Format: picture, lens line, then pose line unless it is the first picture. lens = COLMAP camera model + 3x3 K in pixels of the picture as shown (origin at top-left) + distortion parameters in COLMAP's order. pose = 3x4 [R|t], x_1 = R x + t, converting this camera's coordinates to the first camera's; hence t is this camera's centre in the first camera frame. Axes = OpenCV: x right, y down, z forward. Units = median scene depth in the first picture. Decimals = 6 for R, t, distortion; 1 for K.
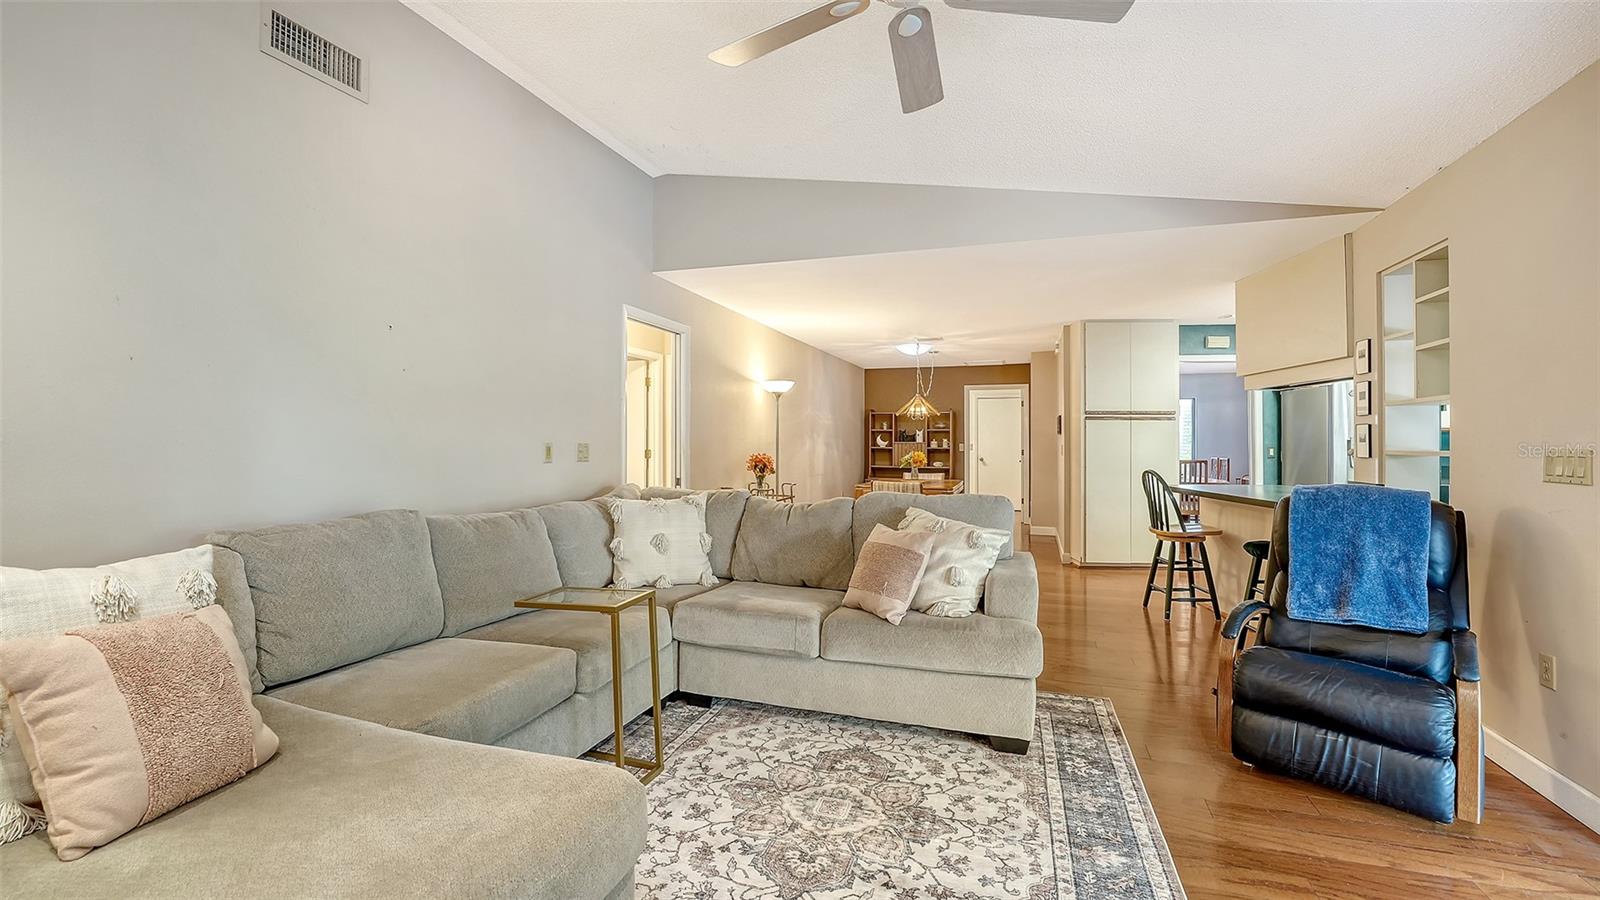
lens RADIAL K [[656.8, 0, 803.0], [0, 656.8, 447.2], [0, 0, 1]] dist [0.000049, 0.000001]
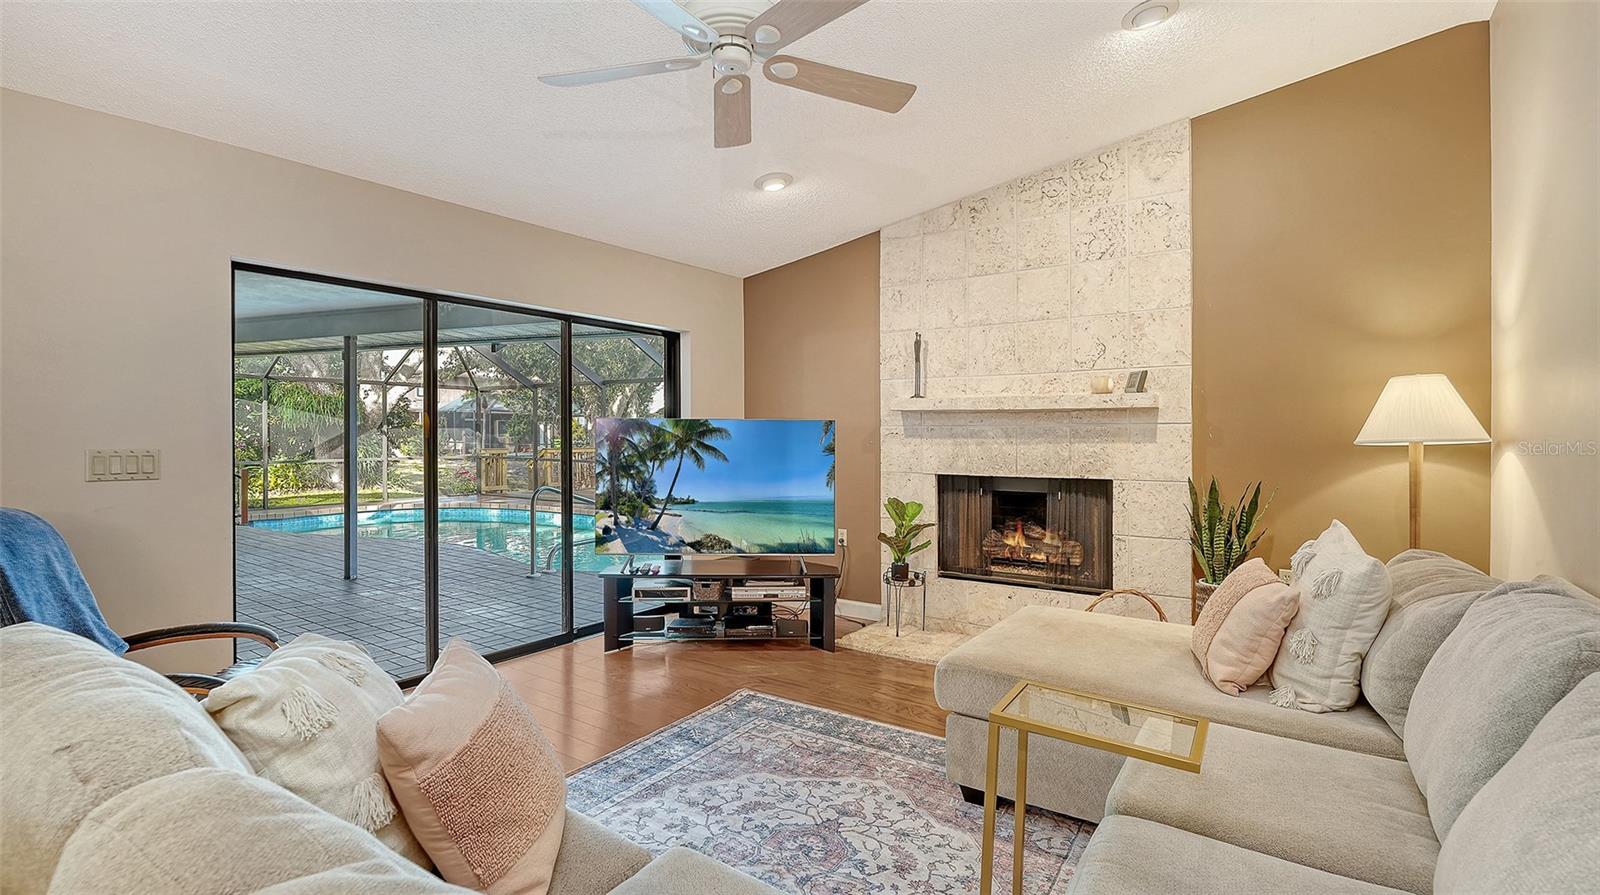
lens RADIAL K [[764.0, 0, 801.1], [0, 764.0, 439.9], [0, 0, 1]] dist [0.000615, 0.000042]
pose [[-0.965158, -0.012036, 0.261392, -0.299629], [-0.009329, 0.999889, 0.011593, -0.043226], [-0.261502, 0.008751, -0.965163, 2.173442]]
